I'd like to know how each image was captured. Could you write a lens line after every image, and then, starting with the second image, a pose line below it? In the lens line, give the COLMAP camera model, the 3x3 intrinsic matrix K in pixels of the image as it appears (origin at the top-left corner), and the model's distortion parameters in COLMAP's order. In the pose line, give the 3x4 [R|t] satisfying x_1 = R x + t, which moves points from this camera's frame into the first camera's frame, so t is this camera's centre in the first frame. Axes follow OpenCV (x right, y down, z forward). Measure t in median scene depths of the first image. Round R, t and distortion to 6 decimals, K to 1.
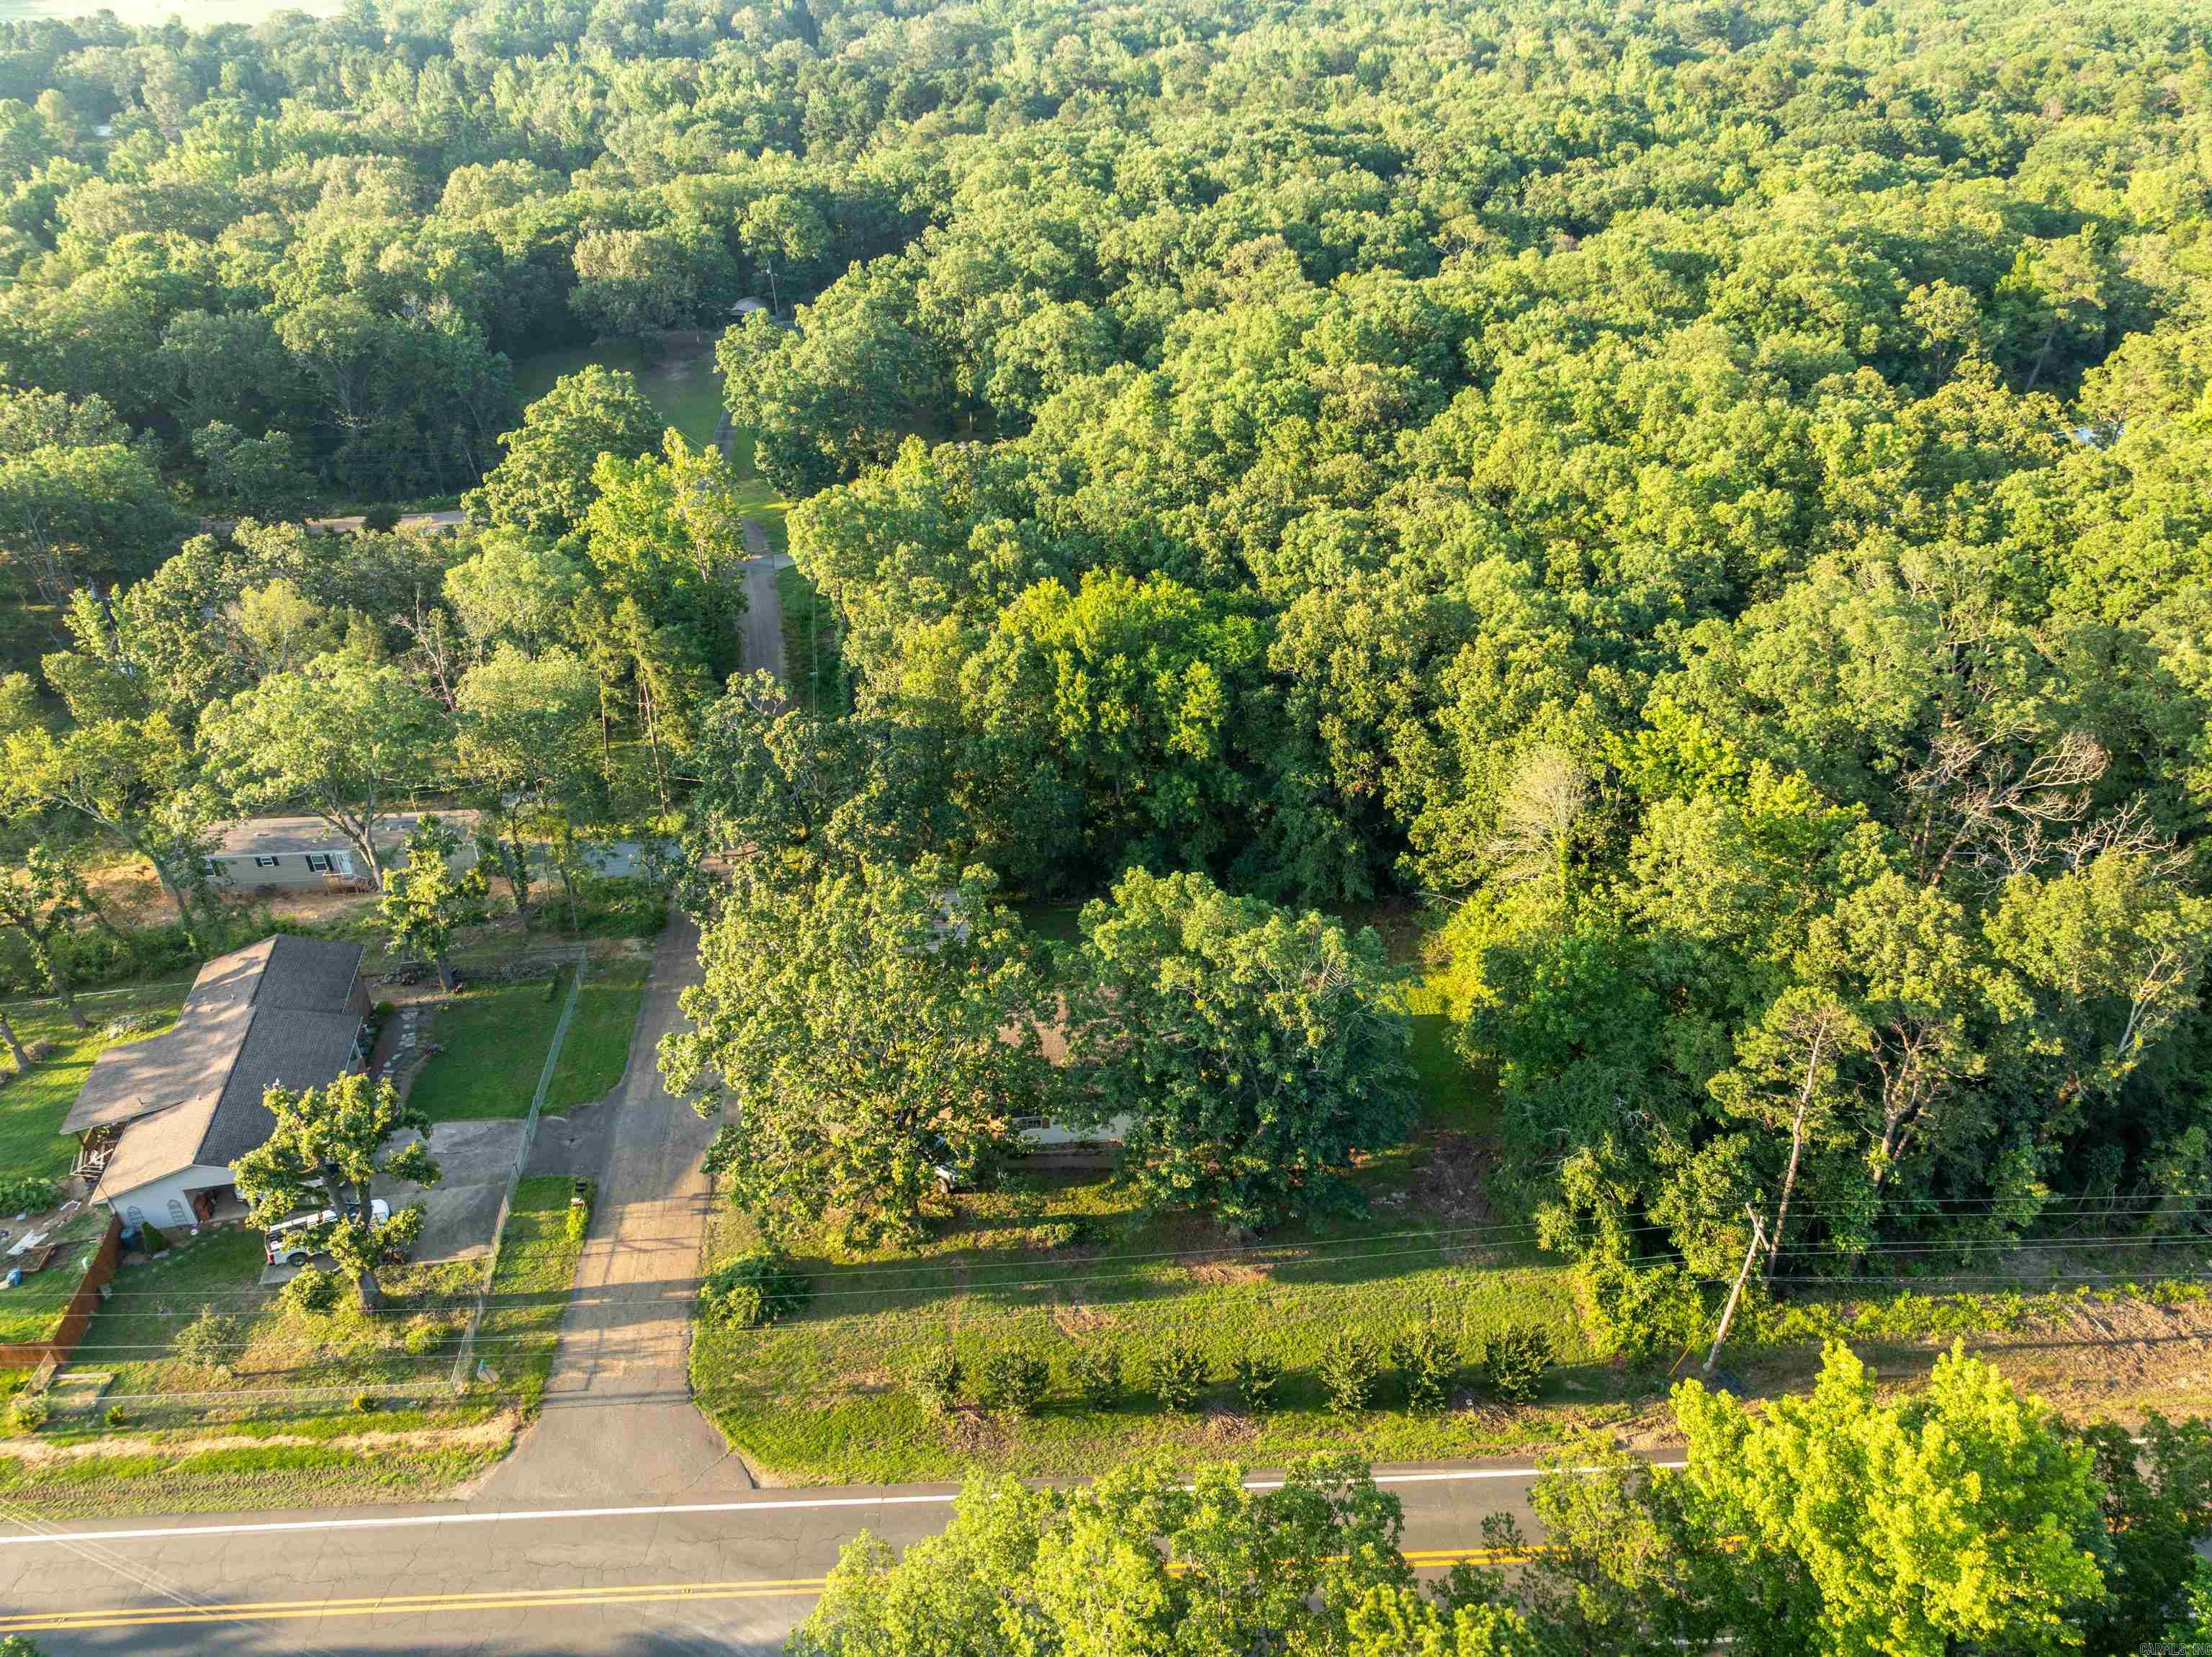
lens RADIAL K [[1529.7, 0, 1106.0], [0, 1529.7, 828.5], [0, 0, 1]] dist [-0.025541, 0.018275]
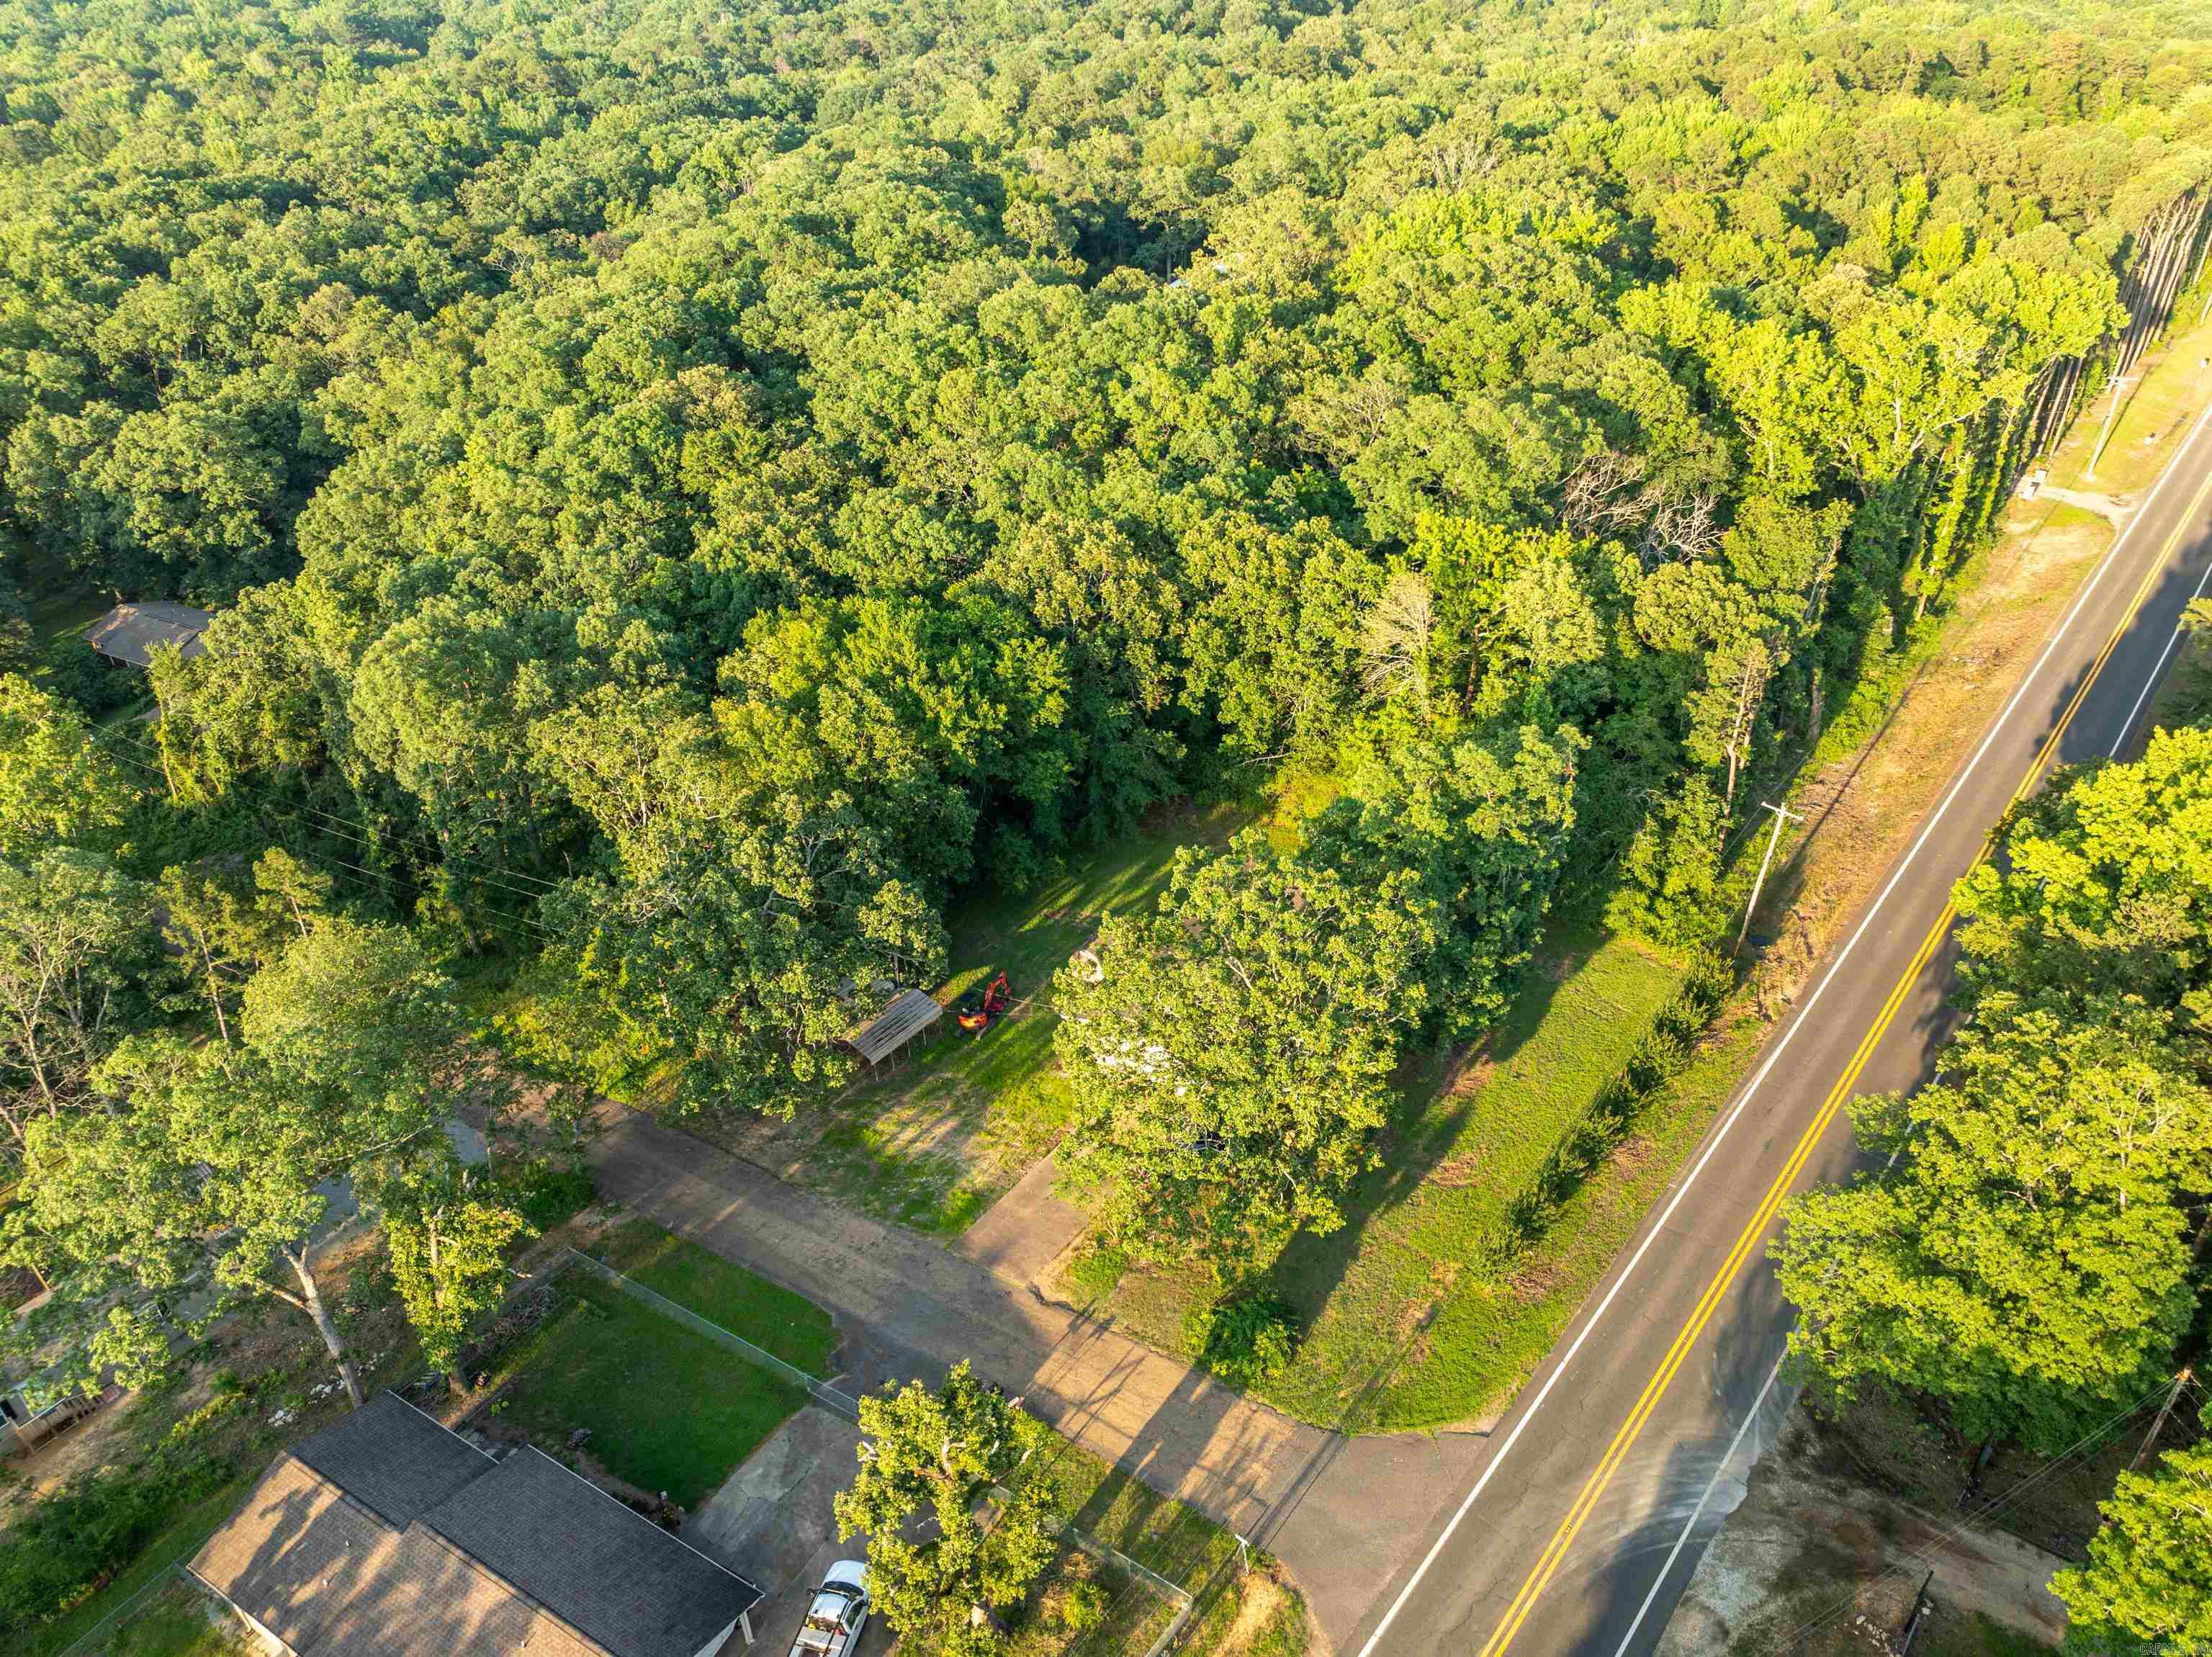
lens RADIAL K [[1529.7, 0, 1106.0], [0, 1529.7, 828.5], [0, 0, 1]] dist [-0.025541, 0.018275]
pose [[0.668661, -0.404749, 0.623755, -0.761640], [0.406502, 0.901395, 0.149141, -0.161039], [-0.622615, 0.153833, 0.767259, 0.281805]]
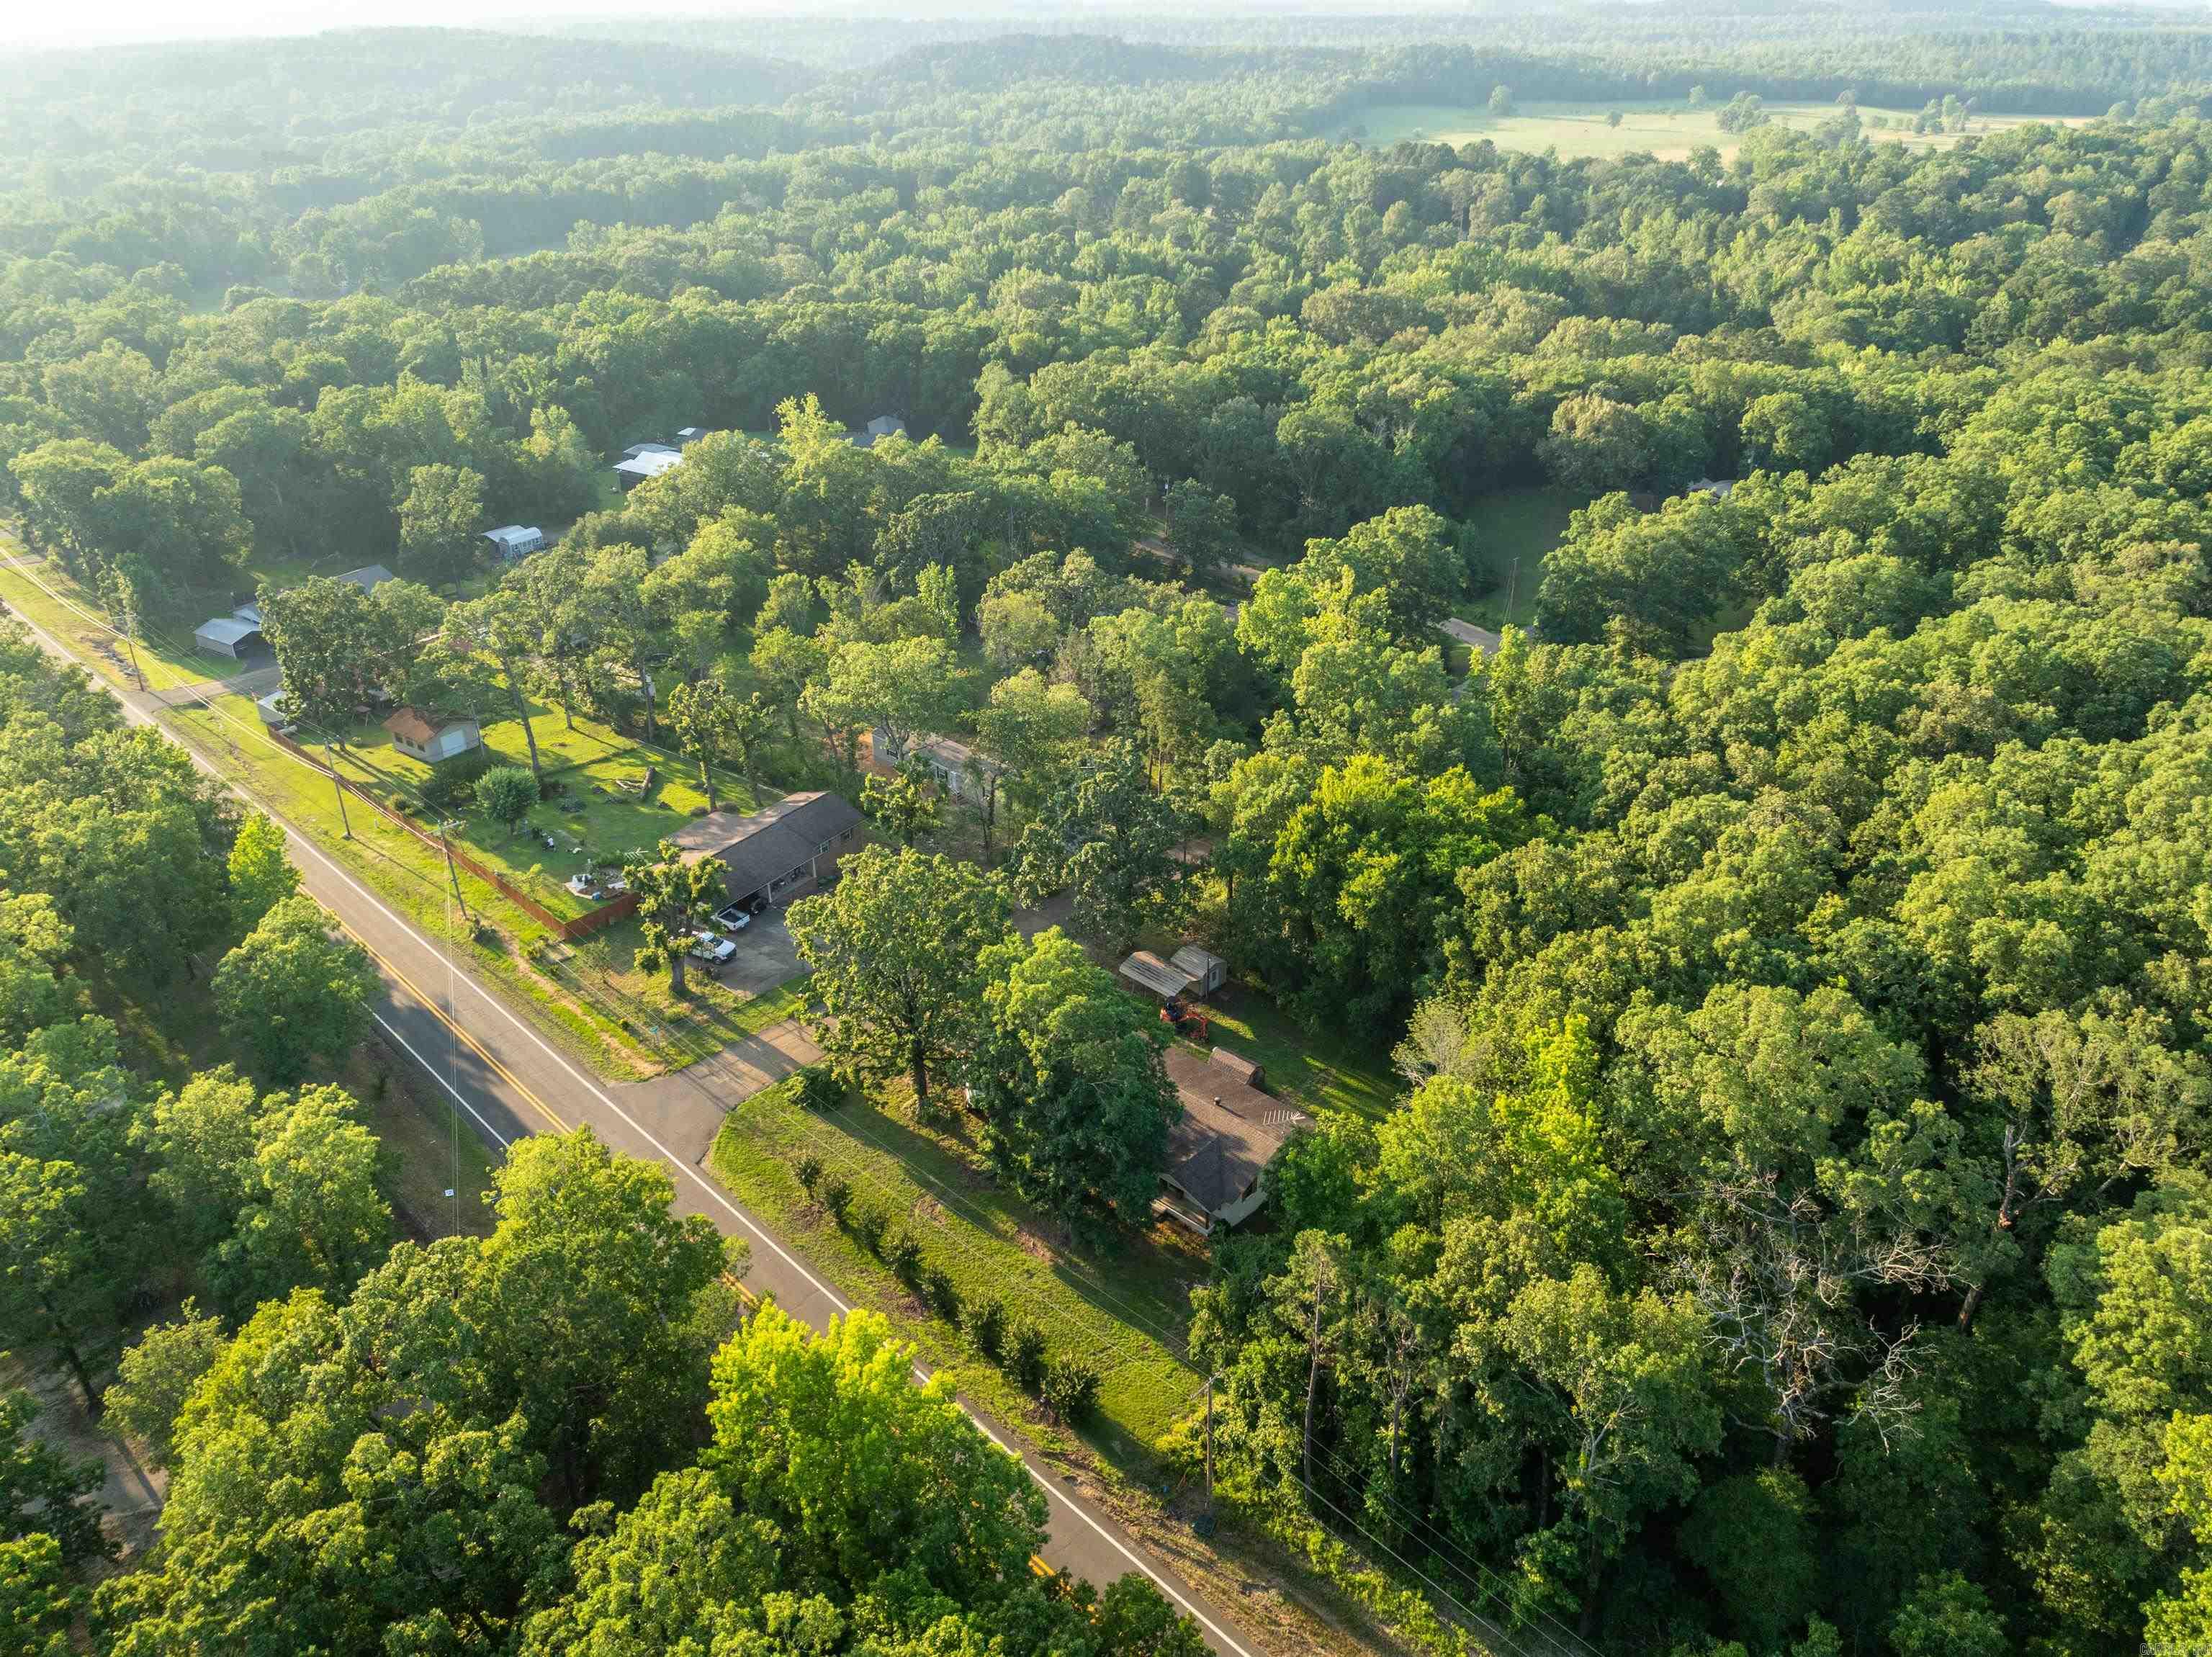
lens RADIAL K [[1529.7, 0, 1106.0], [0, 1529.7, 828.5], [0, 0, 1]] dist [-0.025541, 0.018275]
pose [[0.687256, 0.359617, -0.631154, 0.841298], [-0.402655, 0.911756, 0.081052, -0.172905], [0.604606, 0.198434, 0.771411, -0.049151]]
